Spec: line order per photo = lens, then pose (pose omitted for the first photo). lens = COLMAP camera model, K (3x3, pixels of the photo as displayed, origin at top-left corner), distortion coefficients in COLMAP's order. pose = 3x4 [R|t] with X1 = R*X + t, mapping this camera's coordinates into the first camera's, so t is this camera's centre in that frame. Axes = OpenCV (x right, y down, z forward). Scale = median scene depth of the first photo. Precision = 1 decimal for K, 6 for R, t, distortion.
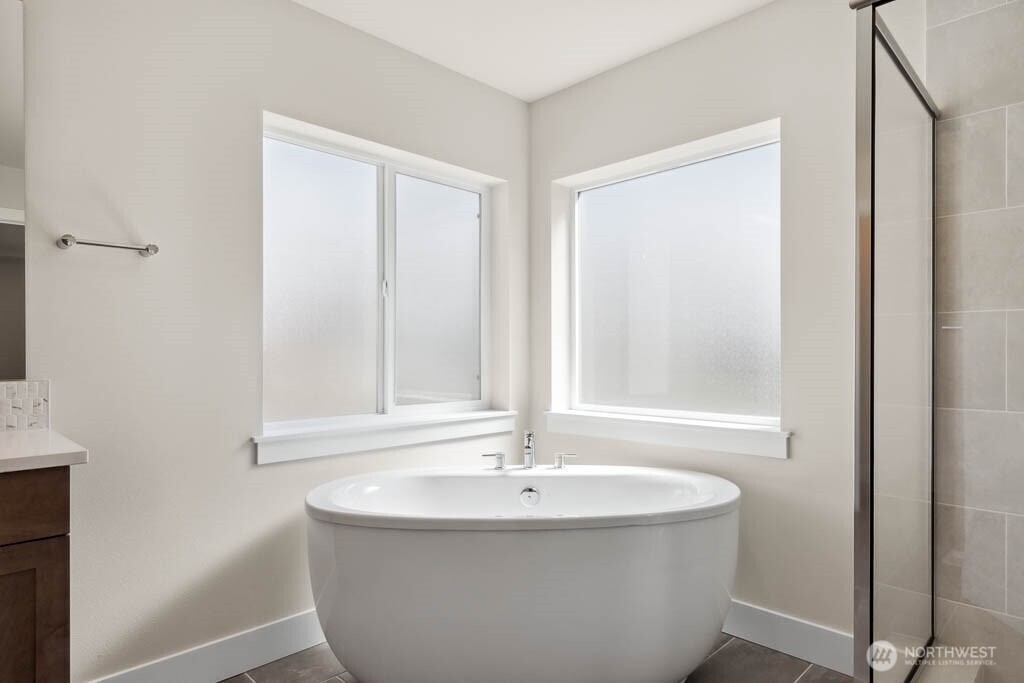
lens RADIAL K [[604.5, 0, 545.1], [0, 604.5, 350.0], [0, 0, 1]] dist [0.017407, -0.000486]
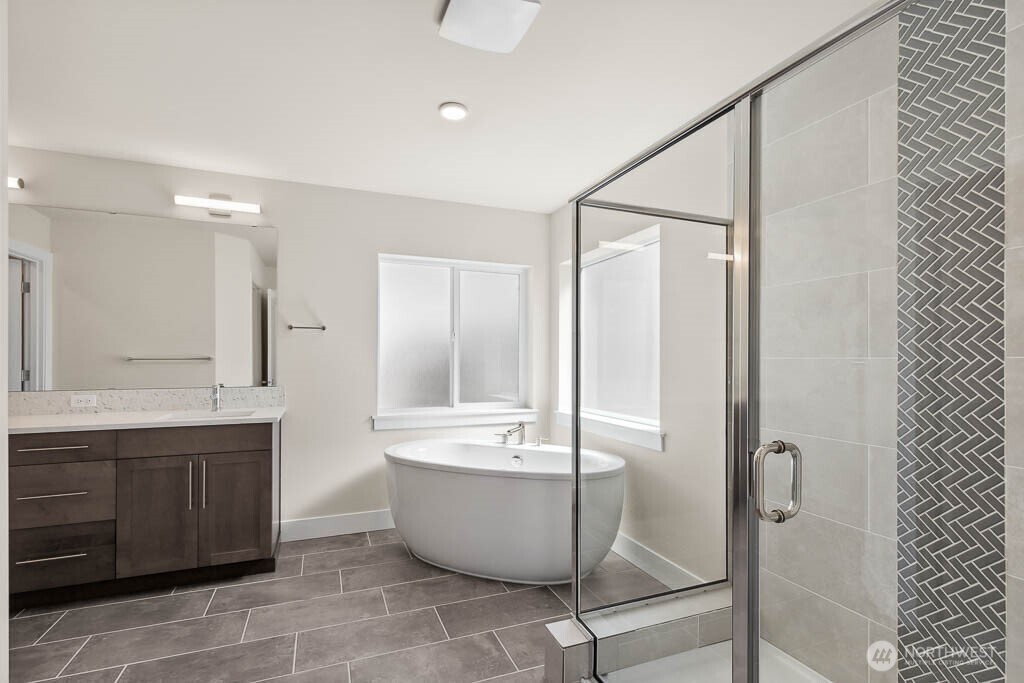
lens RADIAL K [[470.7, 0, 513.3], [0, 470.7, 344.7], [0, 0, 1]] dist [0.009319, -0.002121]
pose [[0.907093, -0.009400, -0.420826, 0.475995], [-0.002204, 0.999631, -0.027080, -0.040430], [0.420925, 0.025492, 0.906737, -0.176925]]
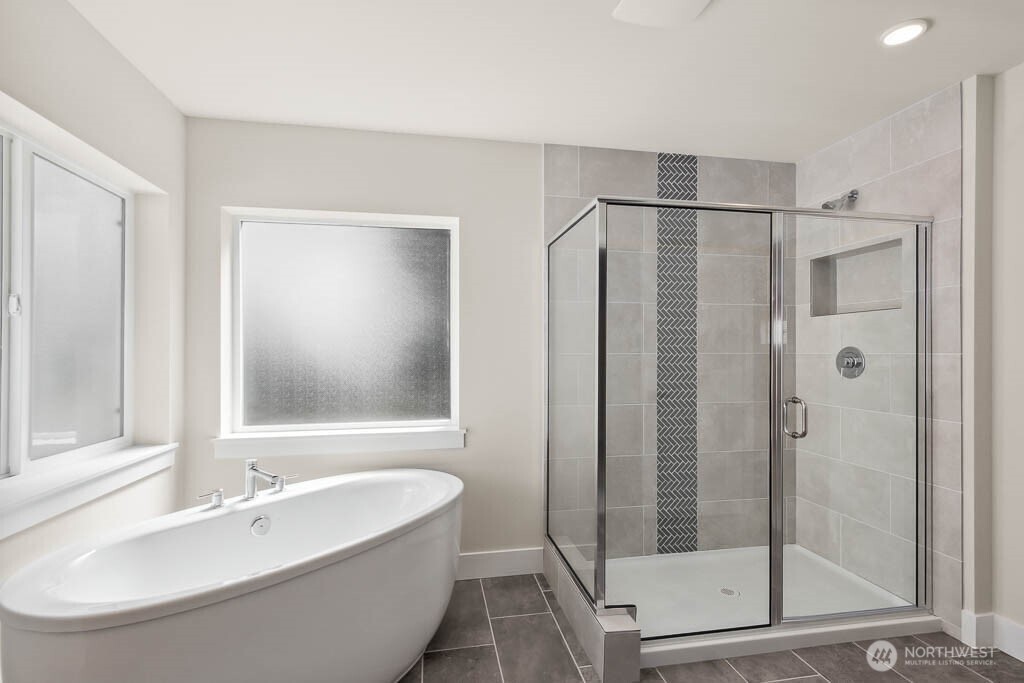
lens RADIAL K [[470.7, 0, 521.2], [0, 470.7, 348.3], [0, 0, 1]] dist [0.009319, -0.002121]
pose [[0.598938, 0.005384, 0.800777, -0.358275], [-0.000010, 0.999977, -0.006715, -0.045724], [-0.800795, 0.004014, 0.598925, 0.160702]]
